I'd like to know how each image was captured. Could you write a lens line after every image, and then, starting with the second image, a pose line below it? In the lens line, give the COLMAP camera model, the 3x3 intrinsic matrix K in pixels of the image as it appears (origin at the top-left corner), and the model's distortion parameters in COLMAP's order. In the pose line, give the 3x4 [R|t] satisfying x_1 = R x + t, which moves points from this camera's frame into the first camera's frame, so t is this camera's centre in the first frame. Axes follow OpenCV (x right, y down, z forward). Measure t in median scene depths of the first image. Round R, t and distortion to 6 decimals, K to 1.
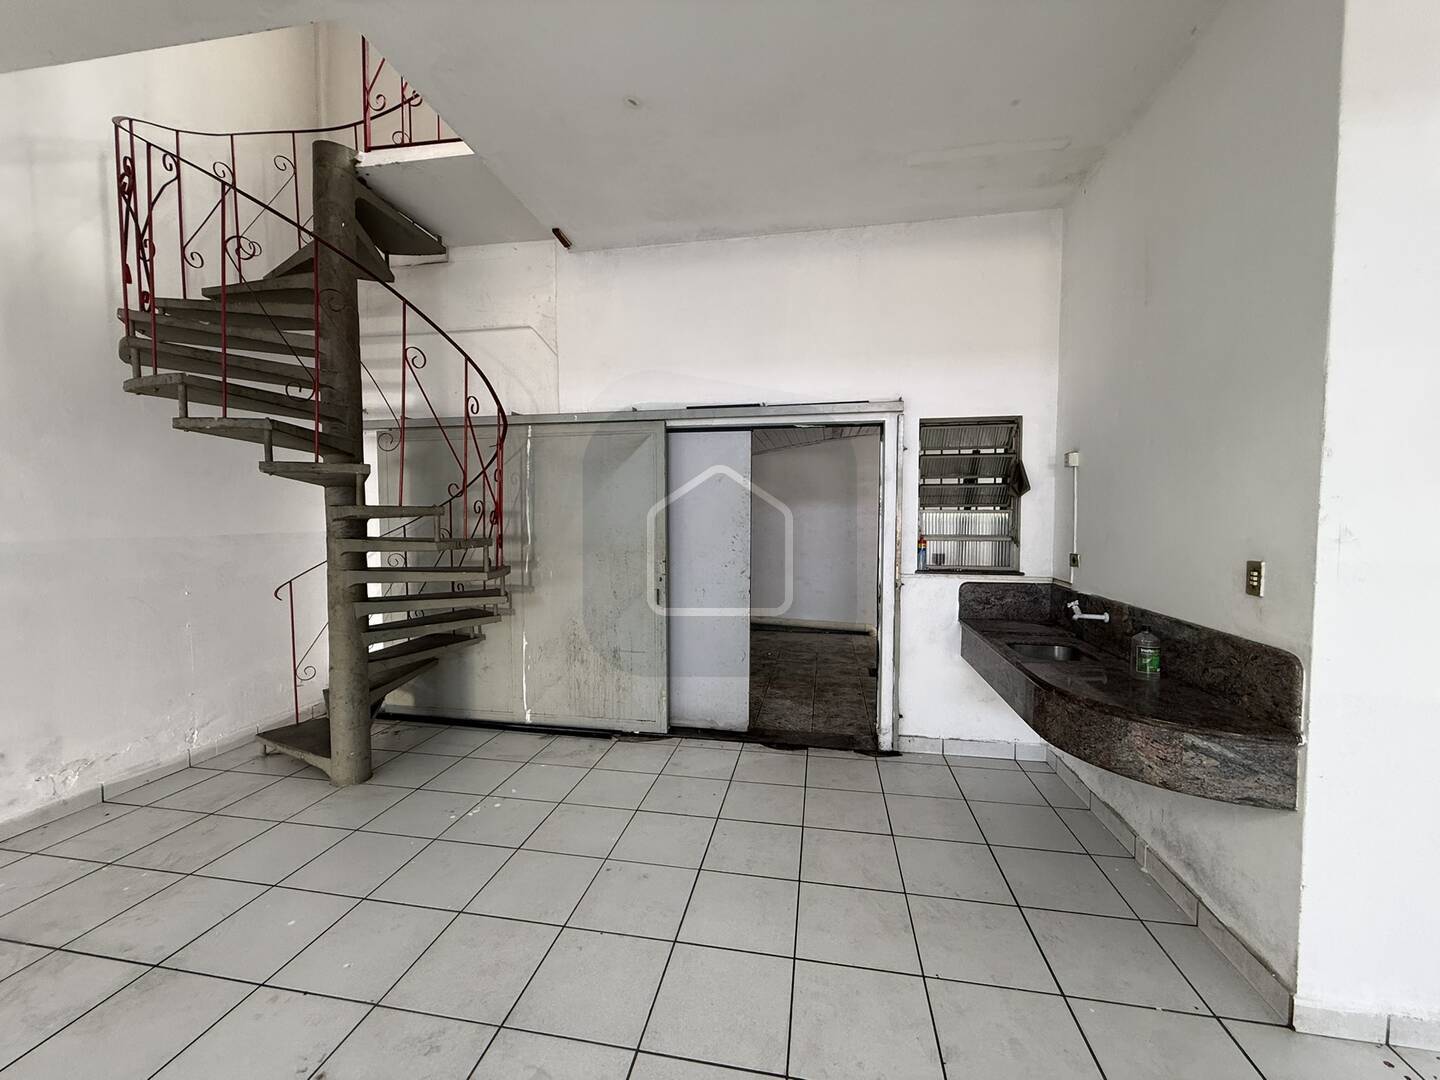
lens RADIAL K [[573.9, 0, 718.6], [0, 573.9, 538.1], [0, 0, 1]] dist [-0.001202, 0.000388]
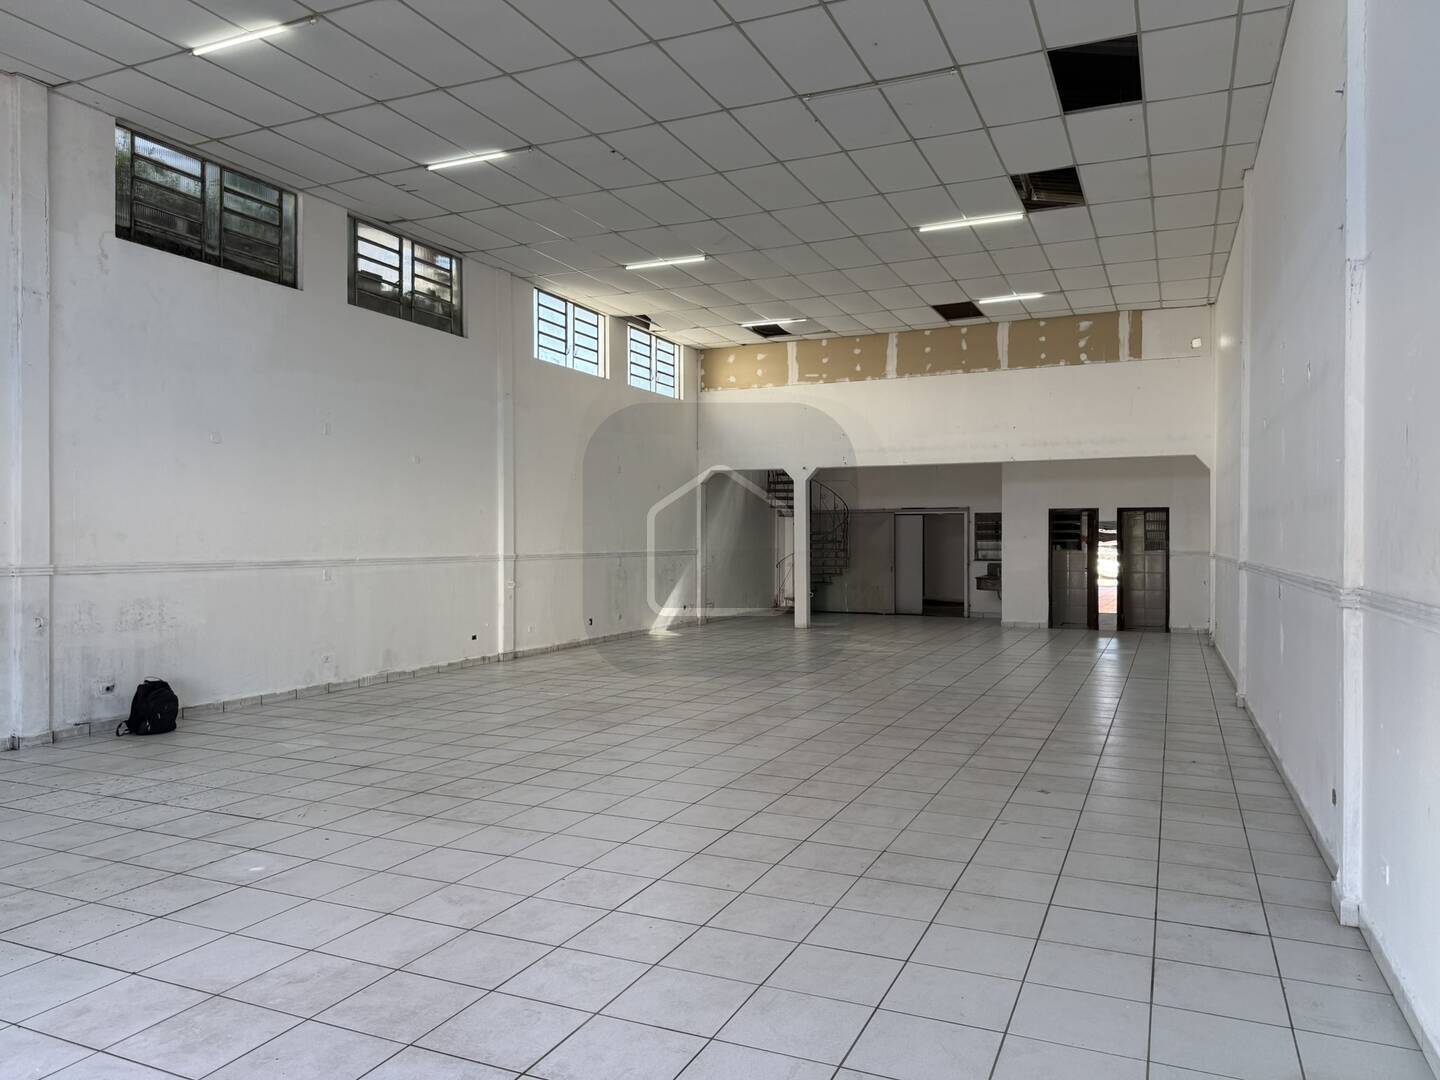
lens RADIAL K [[1000.4, 0, 720.0], [0, 1000.4, 540.0], [0, 0, 1]] dist [0.184703, -0.377265]
pose [[0.972887, 0.000597, -0.231278, 0.268754], [-0.009162, 0.999311, -0.035963, 0.162962], [0.231097, 0.037107, 0.972223, -4.857128]]
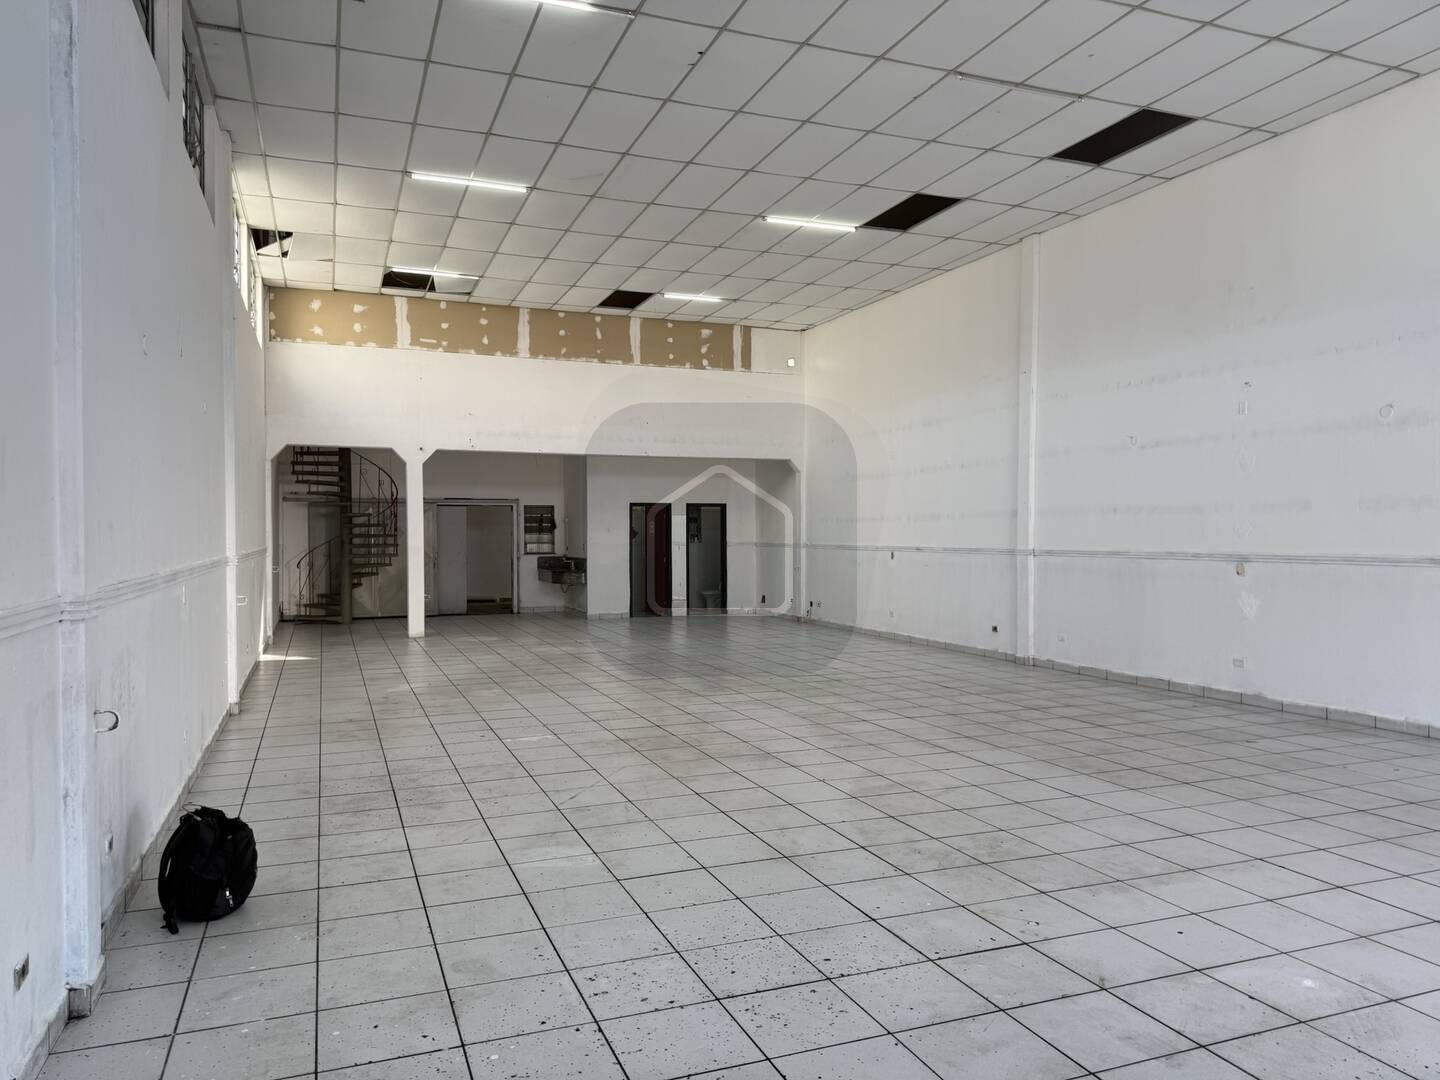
lens RADIAL K [[1002.1, 0, 720.1], [0, 1002.1, 544.9], [0, 0, 1]] dist [0.121879, -0.188017]
pose [[0.848177, -0.009549, 0.529627, -1.651868], [0.022963, 0.999560, -0.018751, 0.137112], [-0.529215, 0.028066, 0.848023, -4.212885]]
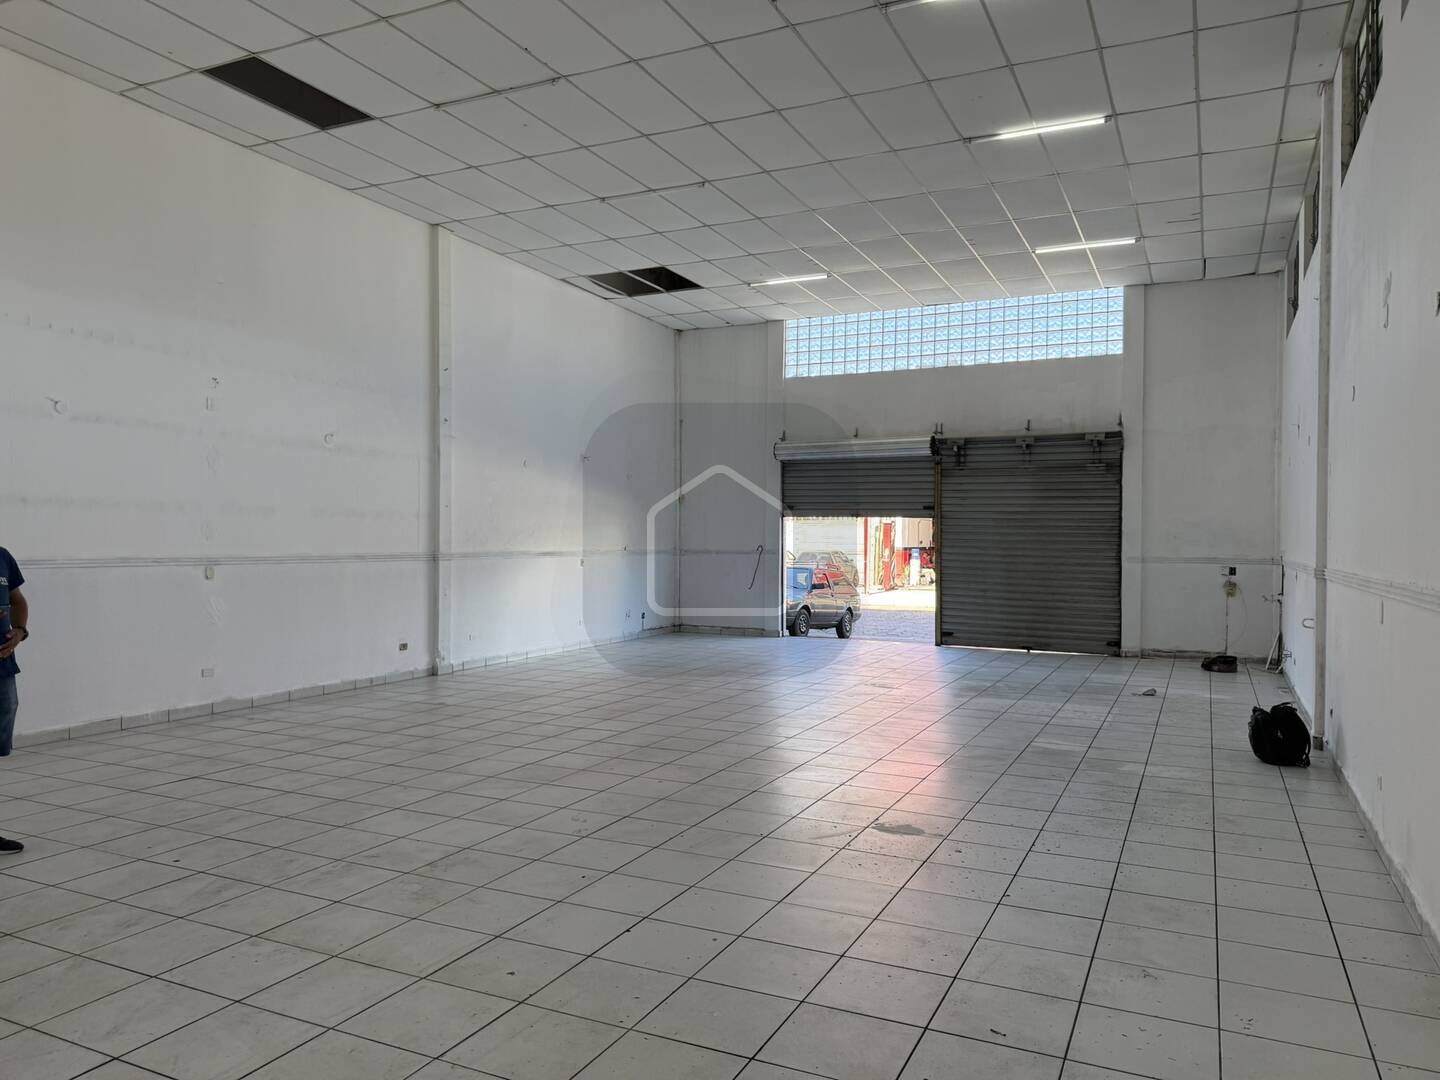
lens RADIAL K [[1002.1, 0, 720.1], [0, 1002.1, 544.9], [0, 0, 1]] dist [0.121879, -0.188017]
pose [[-0.966267, -0.010874, 0.257312, -0.972922], [-0.000065, 0.999118, 0.041979, 0.008497], [-0.257541, 0.040547, -0.965416, -0.634158]]
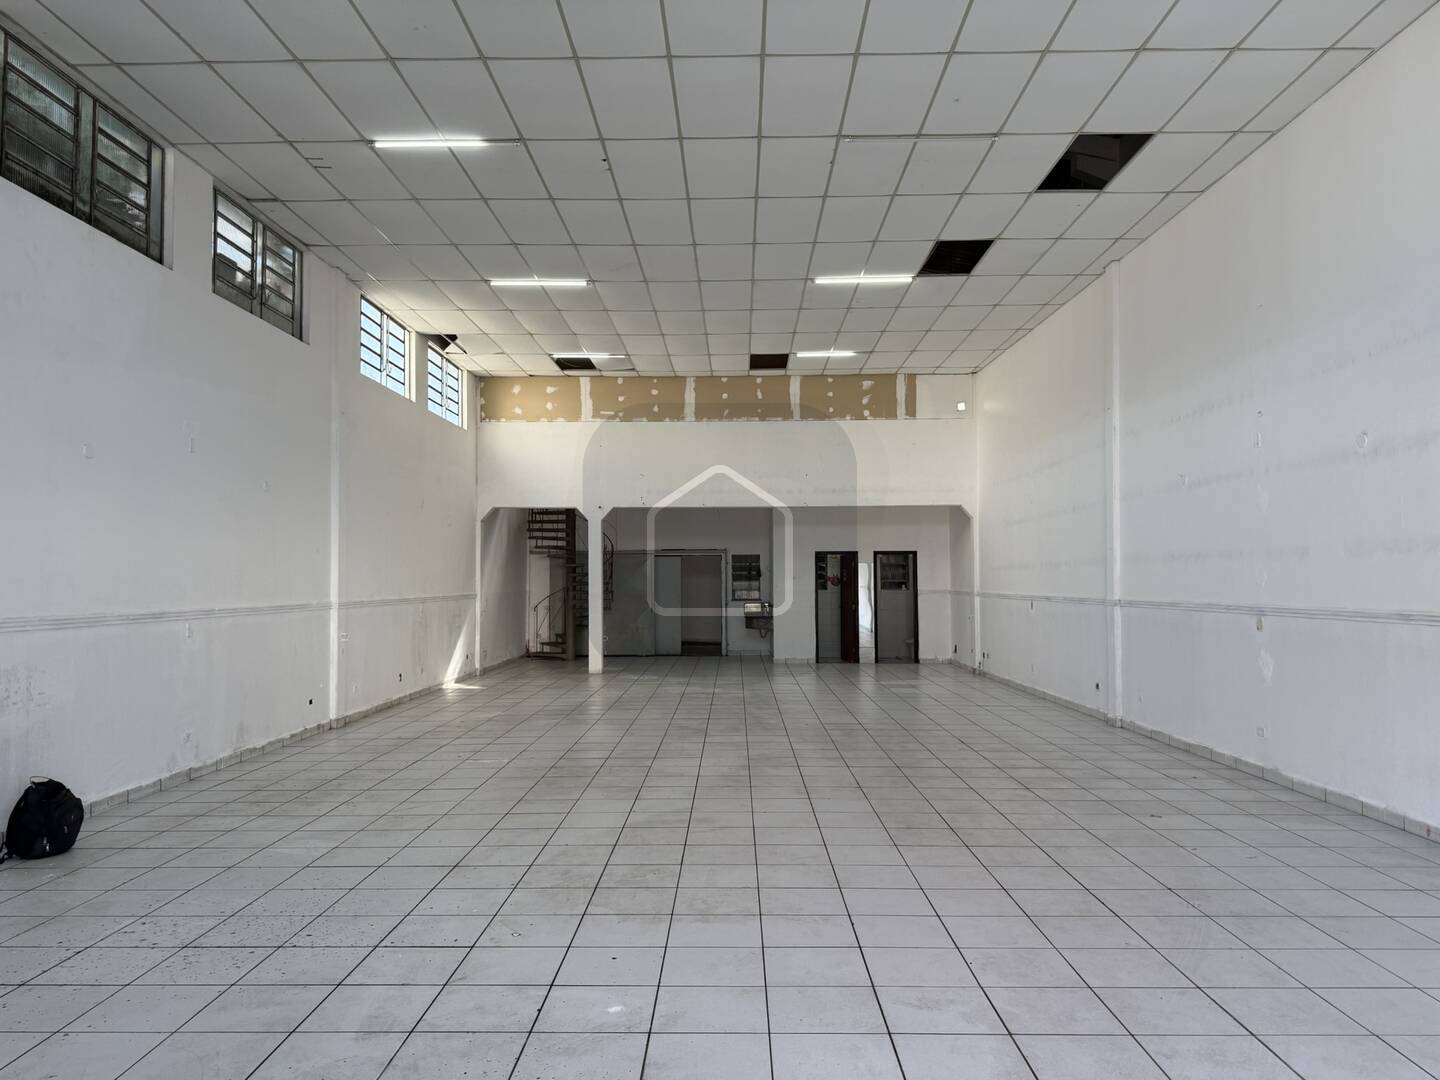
lens RADIAL K [[1002.1, 0, 720.1], [0, 1002.1, 544.9], [0, 0, 1]] dist [0.121879, -0.188017]
pose [[0.985355, 0.001373, 0.170508, -0.718330], [0.011017, 0.997366, -0.071696, 0.154999], [-0.170158, 0.072525, 0.982744, -4.752251]]
